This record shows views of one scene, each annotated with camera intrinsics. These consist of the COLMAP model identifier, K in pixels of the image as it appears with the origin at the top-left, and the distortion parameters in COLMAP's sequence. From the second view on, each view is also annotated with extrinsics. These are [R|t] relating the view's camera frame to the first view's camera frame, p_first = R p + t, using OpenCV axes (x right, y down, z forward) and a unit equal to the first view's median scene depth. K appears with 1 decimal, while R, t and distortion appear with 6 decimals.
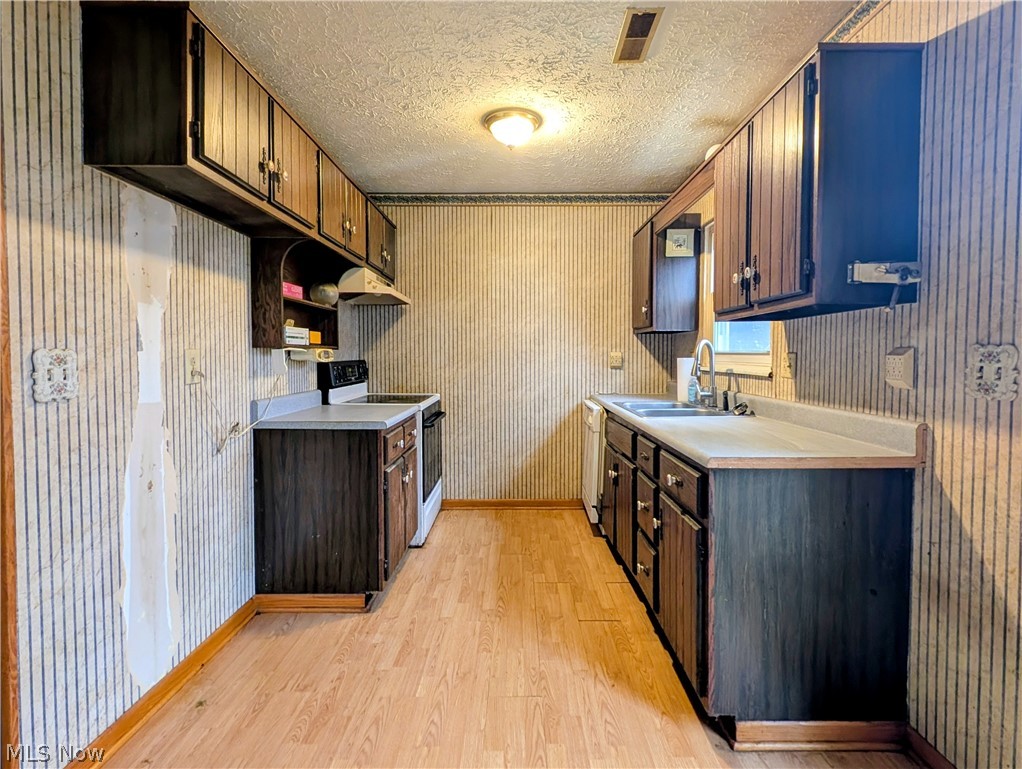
lens RADIAL K [[510.0, 0, 516.1], [0, 510.0, 373.1], [0, 0, 1]] dist [-0.000432, -0.001270]
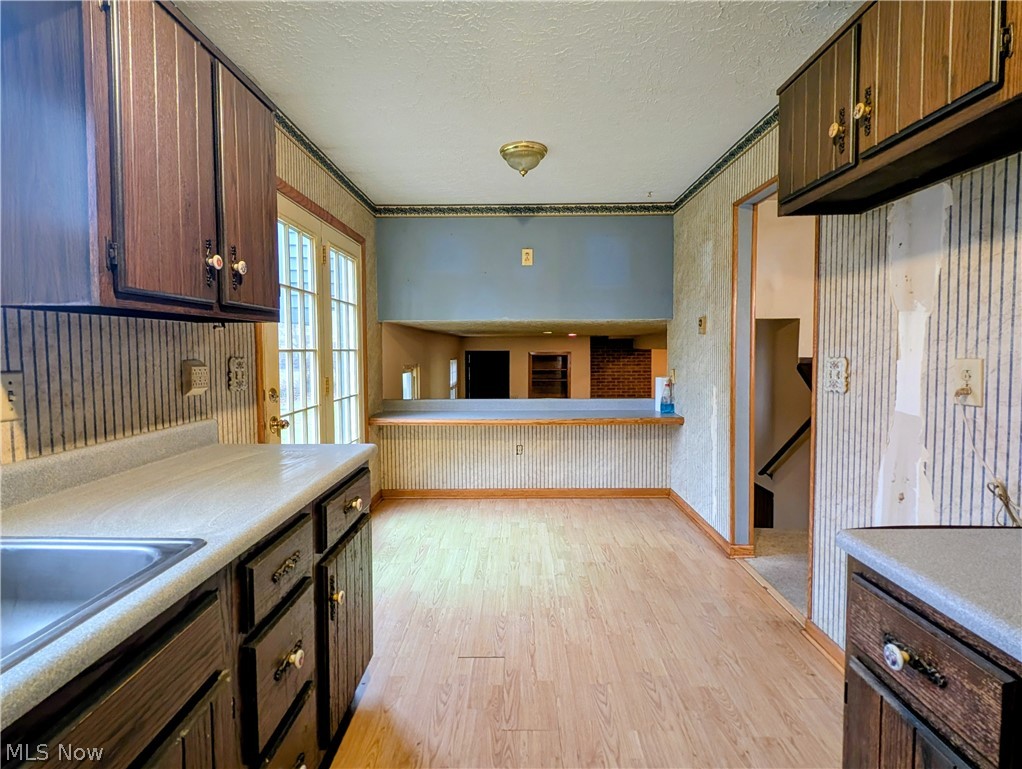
lens RADIAL K [[510.0, 0, 516.1], [0, 510.0, 373.1], [0, 0, 1]] dist [-0.000432, -0.001270]
pose [[-0.999978, 0.005419, 0.003759, 0.016506], [0.005705, 0.996716, 0.080775, -0.094570], [-0.003308, 0.080795, -0.996725, 1.847513]]
